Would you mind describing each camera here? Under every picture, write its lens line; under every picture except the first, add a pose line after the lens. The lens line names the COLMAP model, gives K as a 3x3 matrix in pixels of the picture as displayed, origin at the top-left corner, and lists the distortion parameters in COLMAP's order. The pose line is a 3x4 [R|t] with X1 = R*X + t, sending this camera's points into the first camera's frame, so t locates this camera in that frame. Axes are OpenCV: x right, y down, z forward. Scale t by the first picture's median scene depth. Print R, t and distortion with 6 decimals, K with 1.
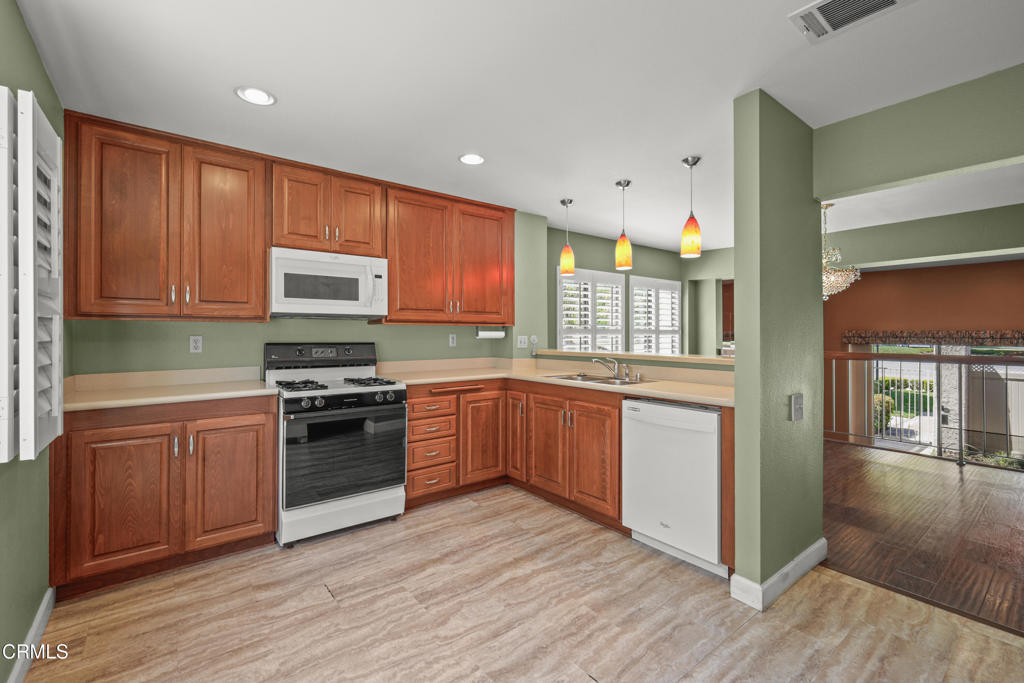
lens RADIAL K [[449.0, 0, 509.8], [0, 449.0, 333.4], [0, 0, 1]] dist [0.006031, 0.000247]
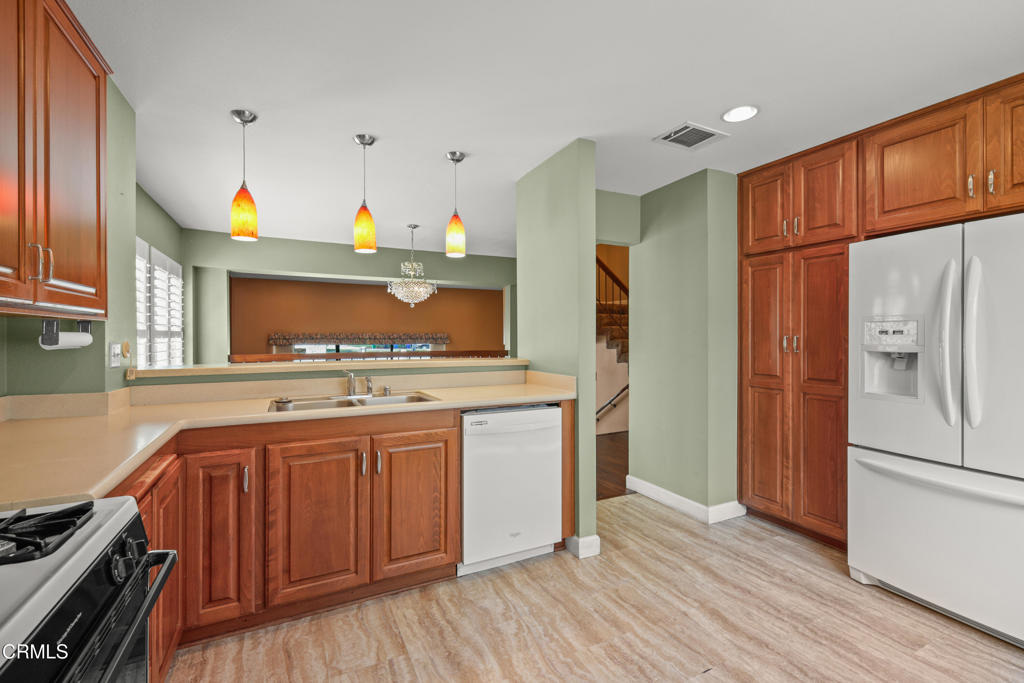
lens RADIAL K [[449.0, 0, 513.3], [0, 449.0, 337.9], [0, 0, 1]] dist [0.006031, 0.000247]
pose [[0.191530, -0.006595, 0.981465, -0.546561], [0.000623, 0.999978, 0.006598, -0.002521], [-0.981487, -0.000652, 0.191530, 0.743885]]
